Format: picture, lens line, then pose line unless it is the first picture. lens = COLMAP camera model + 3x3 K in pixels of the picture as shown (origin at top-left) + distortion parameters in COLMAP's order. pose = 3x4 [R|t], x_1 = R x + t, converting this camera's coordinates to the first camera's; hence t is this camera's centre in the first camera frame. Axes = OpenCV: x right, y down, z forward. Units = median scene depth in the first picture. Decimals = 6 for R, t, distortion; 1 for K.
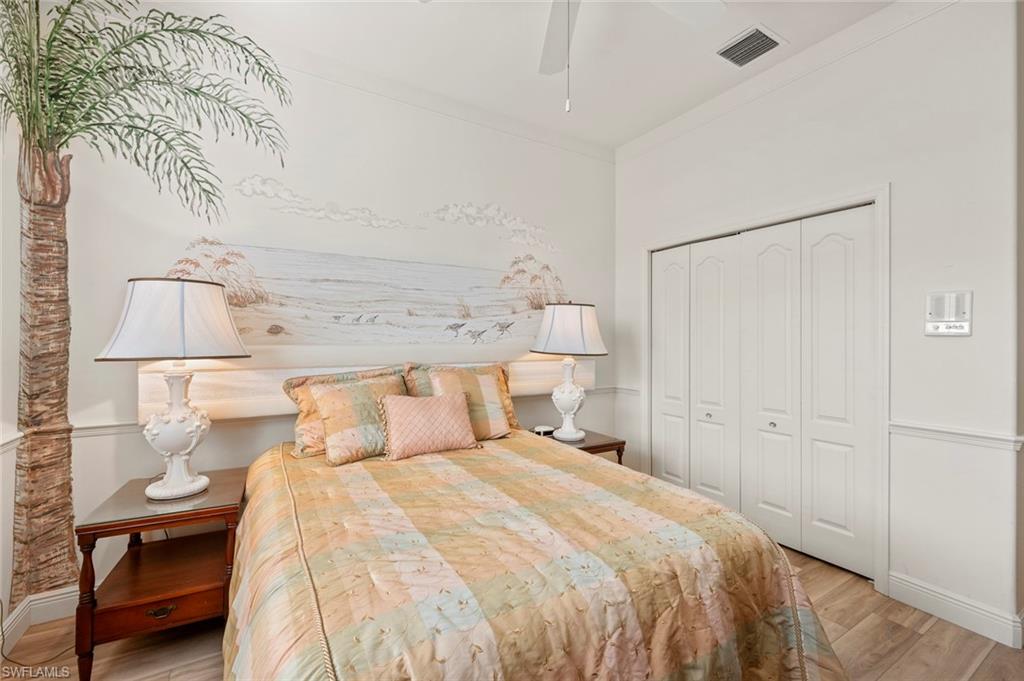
lens RADIAL K [[427.1, 0, 507.9], [0, 427.1, 345.0], [0, 0, 1]] dist [-0.004488, 0.000216]
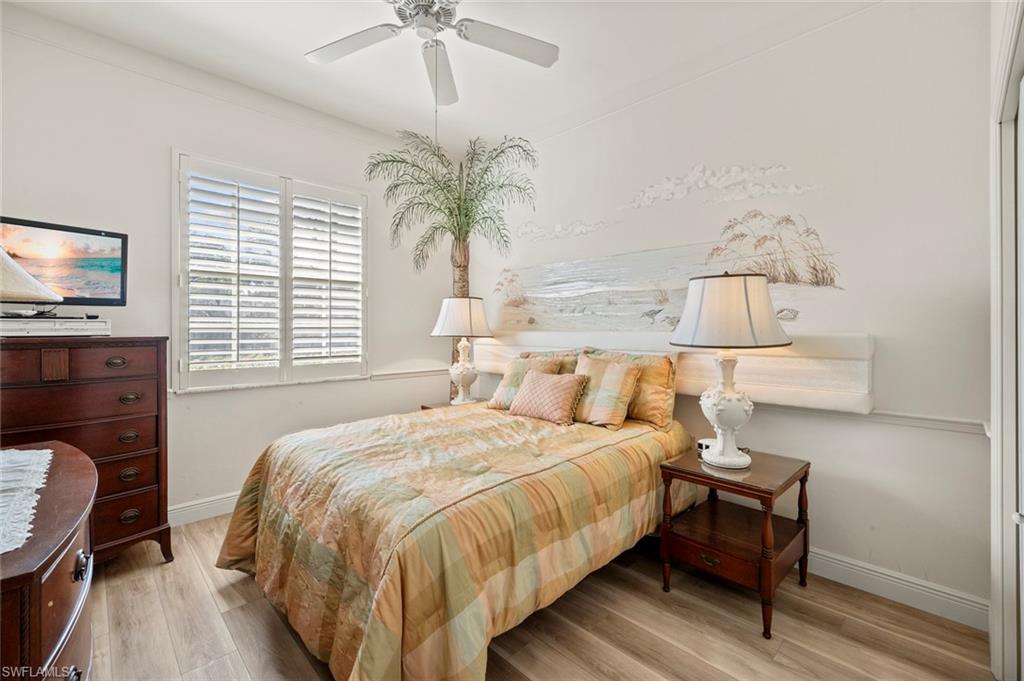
lens RADIAL K [[427.1, 0, 498.8], [0, 427.1, 325.1], [0, 0, 1]] dist [-0.004488, 0.000216]
pose [[0.230913, -0.013096, -0.972886, 0.873759], [-0.012212, 0.999792, -0.016357, 0.003714], [0.972898, 0.015658, 0.230705, 0.540162]]
